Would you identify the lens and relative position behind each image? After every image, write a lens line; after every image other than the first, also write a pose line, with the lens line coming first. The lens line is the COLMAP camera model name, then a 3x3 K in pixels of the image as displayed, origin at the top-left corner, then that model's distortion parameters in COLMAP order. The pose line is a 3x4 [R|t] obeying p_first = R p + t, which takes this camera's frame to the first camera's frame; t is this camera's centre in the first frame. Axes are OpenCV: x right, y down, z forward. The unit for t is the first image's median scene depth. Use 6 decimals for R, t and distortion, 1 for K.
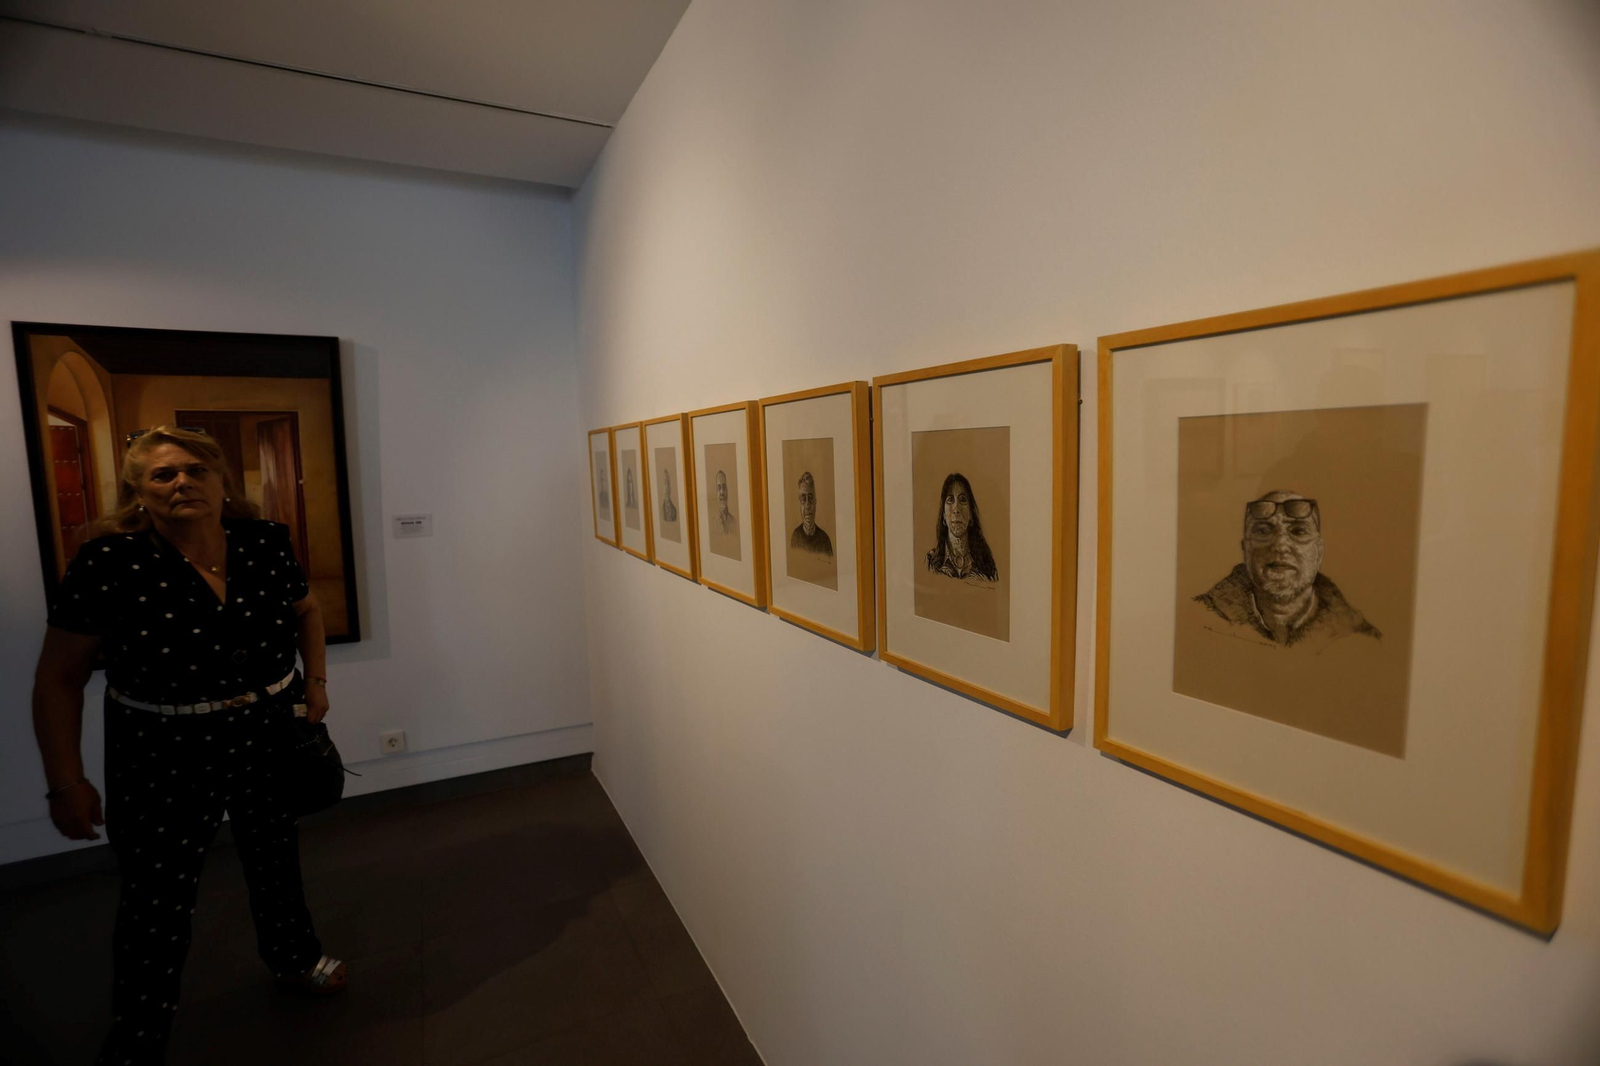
lens RADIAL K [[737.0, 0, 796.5], [0, 737.0, 538.0], [0, 0, 1]] dist [-0.055637, 0.015485]
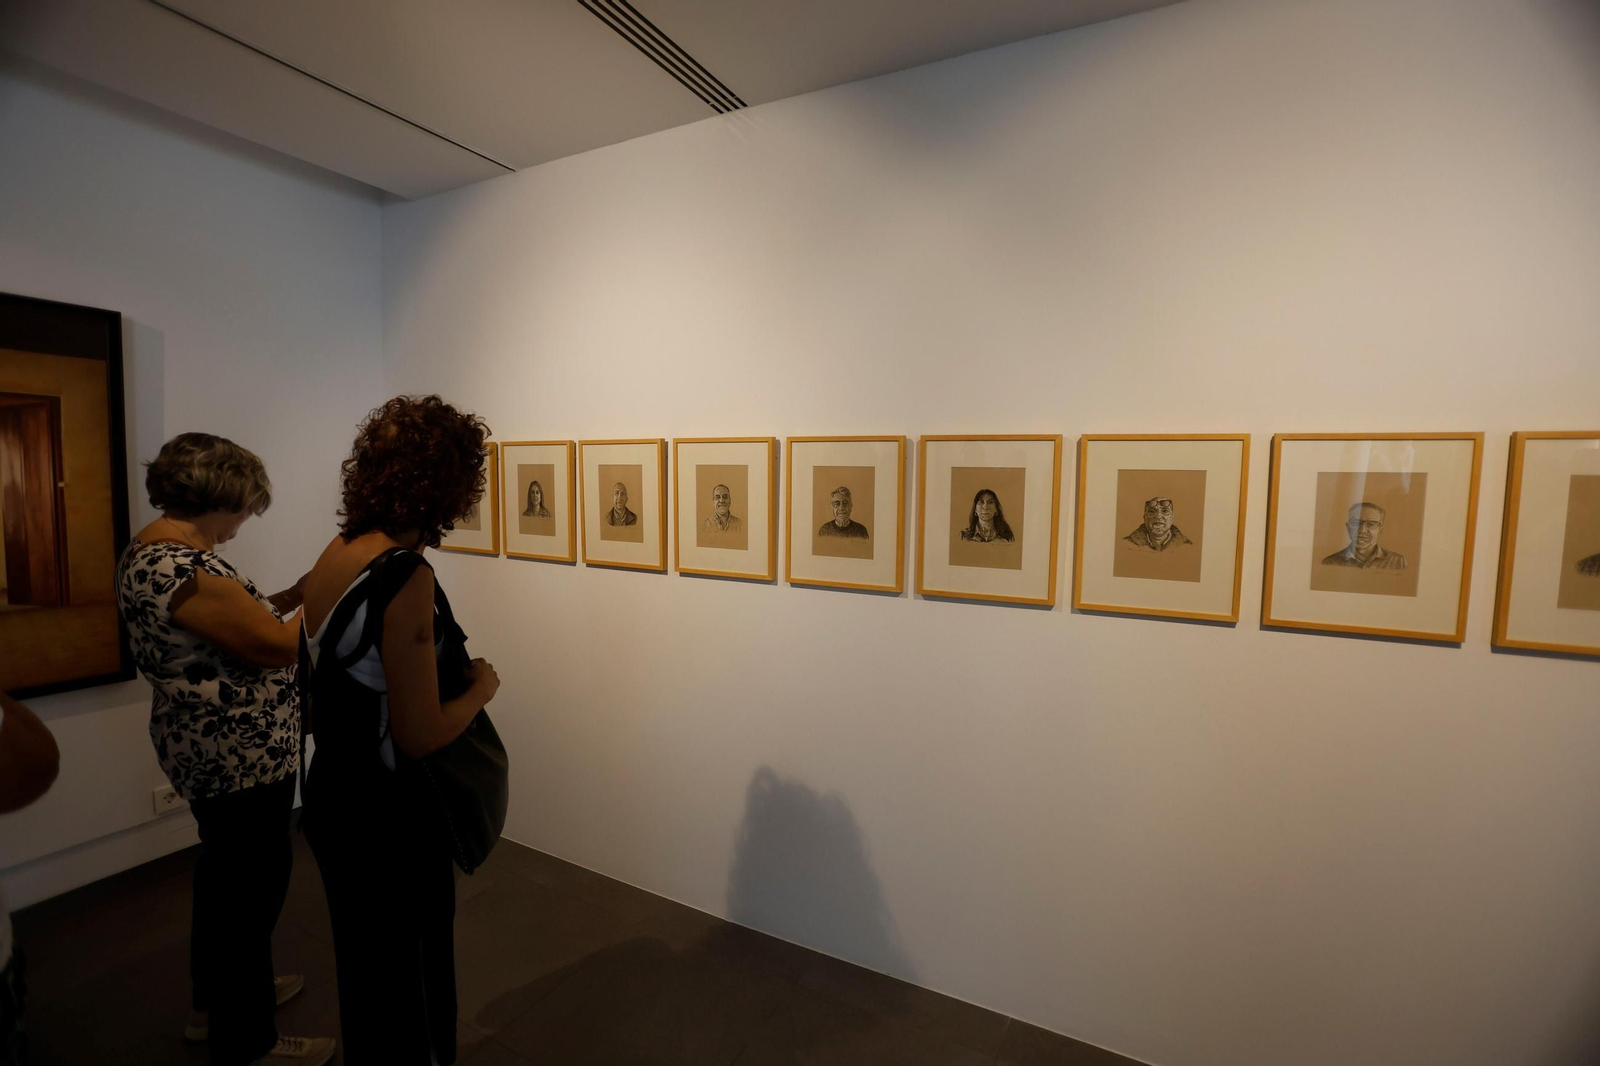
lens RADIAL K [[737.0, 0, 808.0], [0, 737.0, 538.5], [0, 0, 1]] dist [-0.055637, 0.015485]
pose [[0.812688, -0.016756, 0.582458, -1.300098], [0.032970, 0.999307, -0.017254, 0.062113], [-0.581766, 0.033226, 0.812677, -0.325970]]
